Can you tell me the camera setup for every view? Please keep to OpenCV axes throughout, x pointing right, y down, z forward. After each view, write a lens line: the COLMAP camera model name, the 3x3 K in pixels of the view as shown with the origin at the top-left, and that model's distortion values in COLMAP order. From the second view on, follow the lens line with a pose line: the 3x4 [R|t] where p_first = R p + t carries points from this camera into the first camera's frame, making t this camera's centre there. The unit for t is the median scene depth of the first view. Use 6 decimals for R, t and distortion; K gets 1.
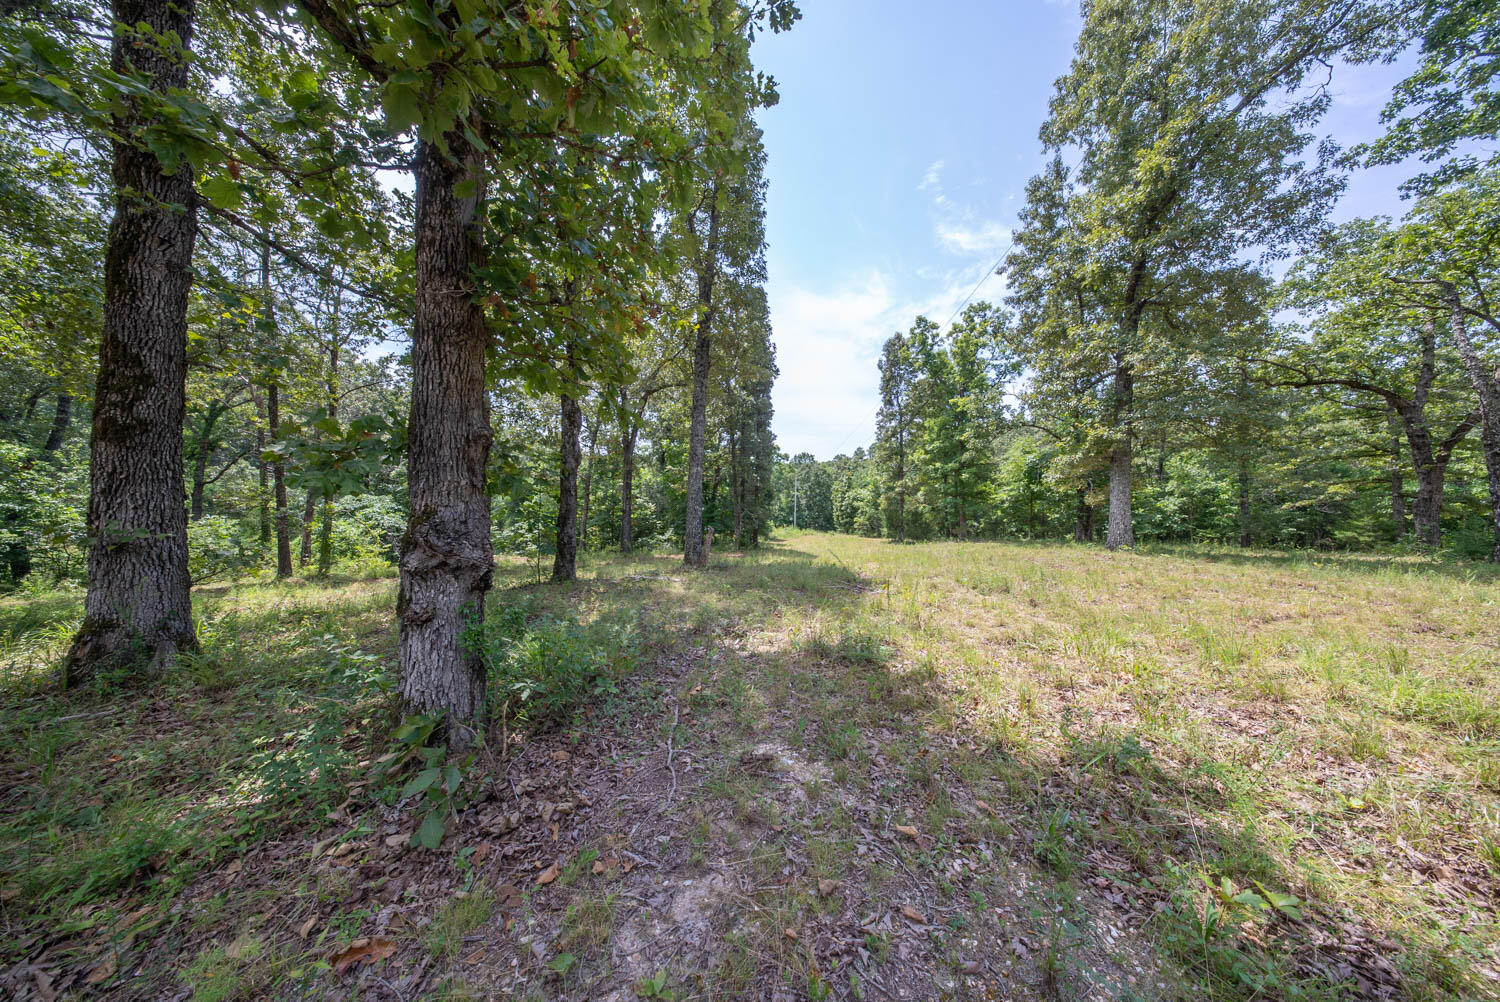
lens RADIAL K [[436.9, 0, 750.0], [0, 436.9, 501.0], [0, 0, 1]] dist [-0.011599, 0.000120]
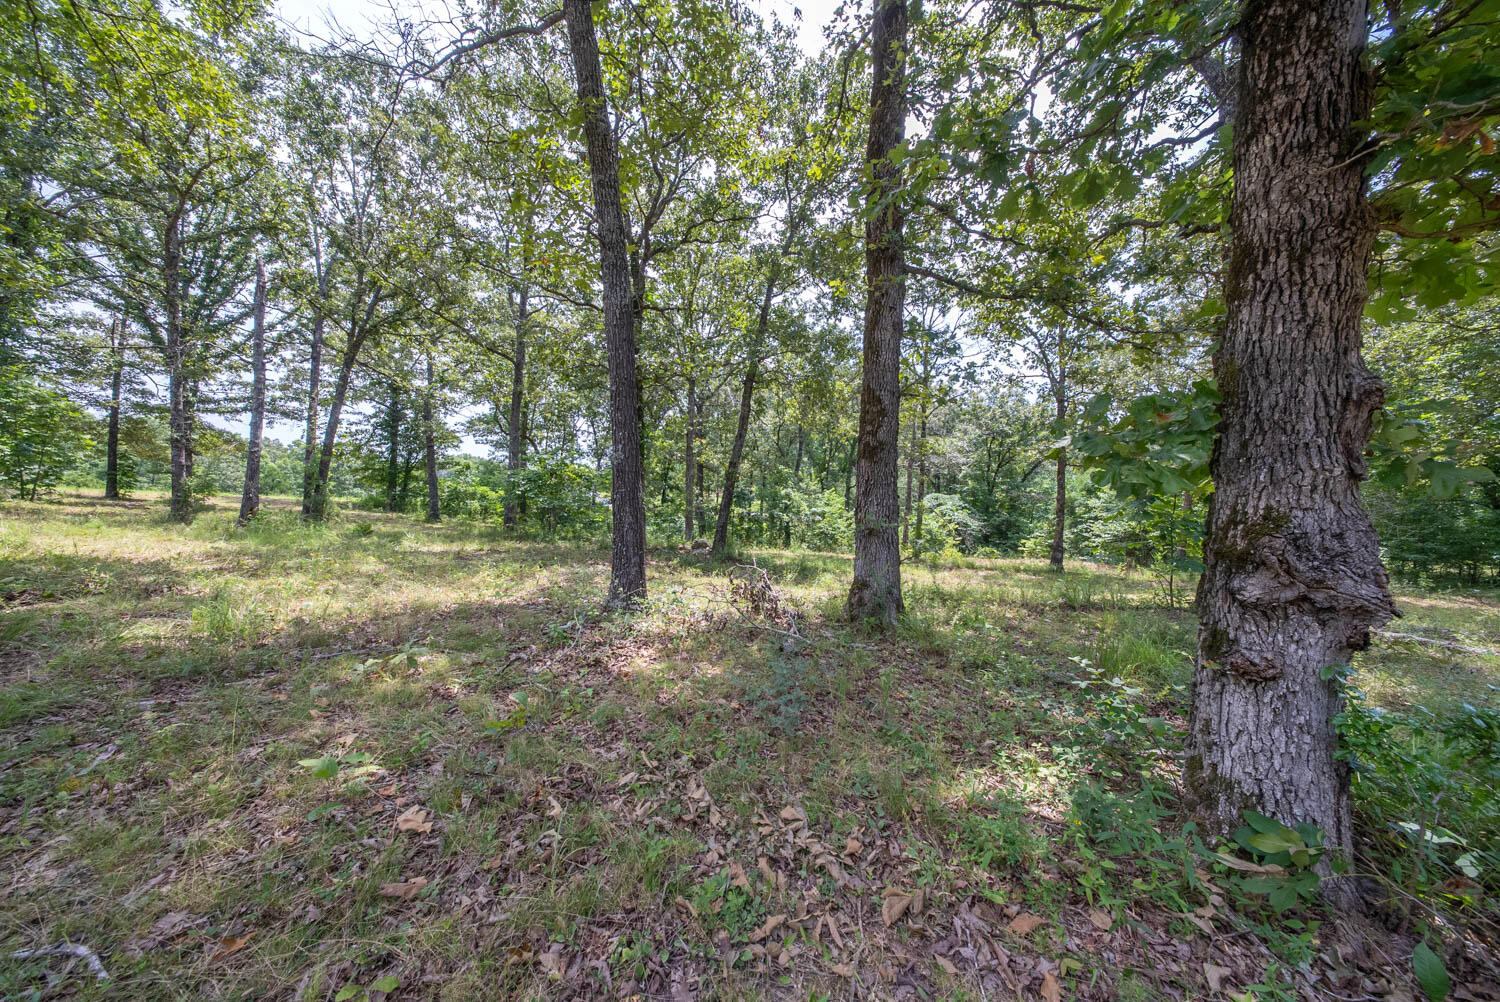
lens RADIAL K [[447.1, 0, 750.0], [0, 447.1, 501.0], [0, 0, 1]] dist [0.000277, 0.000015]
pose [[0.430899, 0.006841, -0.902374, -0.107661], [-0.004057, 0.999976, 0.005644, -0.000236], [0.902391, 0.001229, 0.430916, -0.007059]]
